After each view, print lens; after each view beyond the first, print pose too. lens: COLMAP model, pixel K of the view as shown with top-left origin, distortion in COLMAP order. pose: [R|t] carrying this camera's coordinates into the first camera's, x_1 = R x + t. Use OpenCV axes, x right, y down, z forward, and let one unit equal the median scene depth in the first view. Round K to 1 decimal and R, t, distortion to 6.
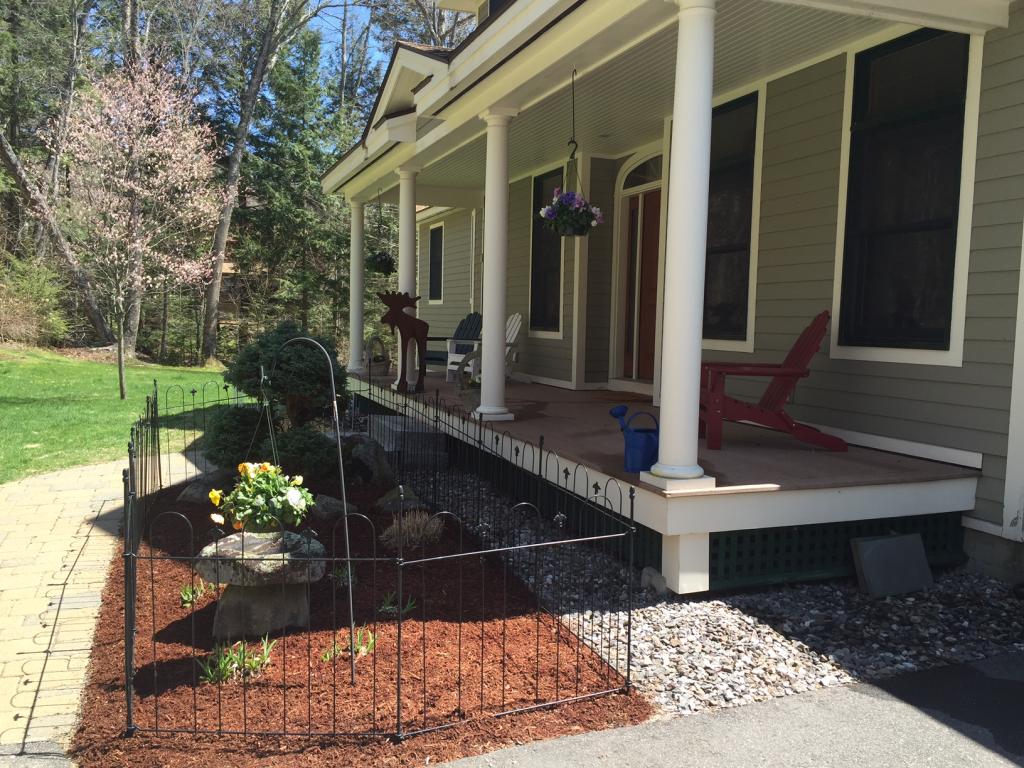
lens RADIAL K [[876.4, 0, 508.6], [0, 876.4, 384.8], [0, 0, 1]] dist [0.077837, -0.094222]
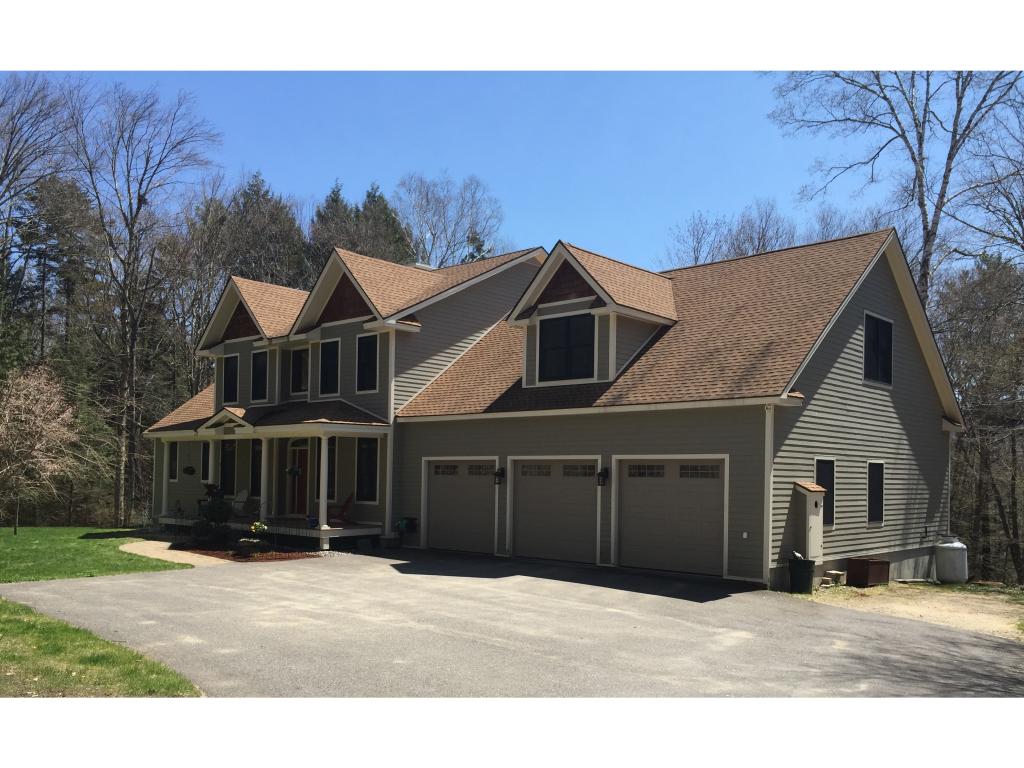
lens RADIAL K [[876.4, 0, 520.9], [0, 876.4, 458.4], [0, 0, 1]] dist [0.077837, -0.094222]
pose [[0.890033, 0.006727, 0.455846, -1.014984], [0.034923, 0.995947, -0.082884, 0.155493], [-0.454556, 0.089689, 0.886191, -3.726338]]
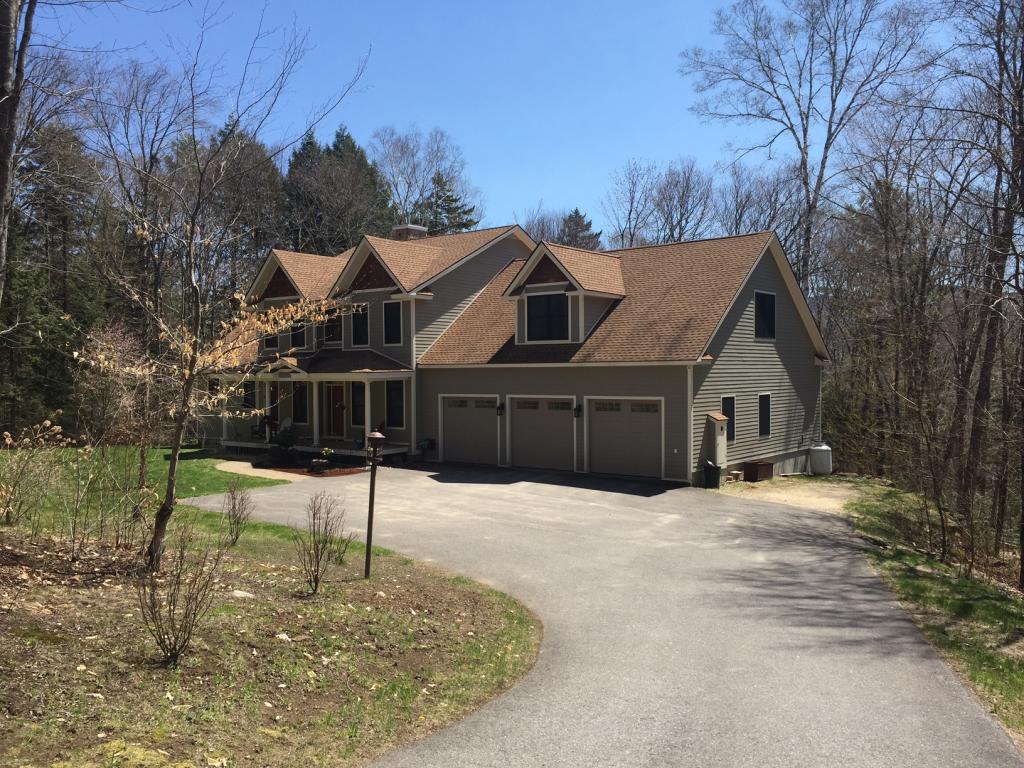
lens RADIAL K [[876.4, 0, 508.5], [0, 876.4, 384.0], [0, 0, 1]] dist [0.077837, -0.094222]
pose [[0.860700, -0.033958, 0.507978, -2.135772], [0.062931, 0.997217, -0.039966, -0.050205], [-0.505207, 0.066366, 0.860442, -5.040844]]
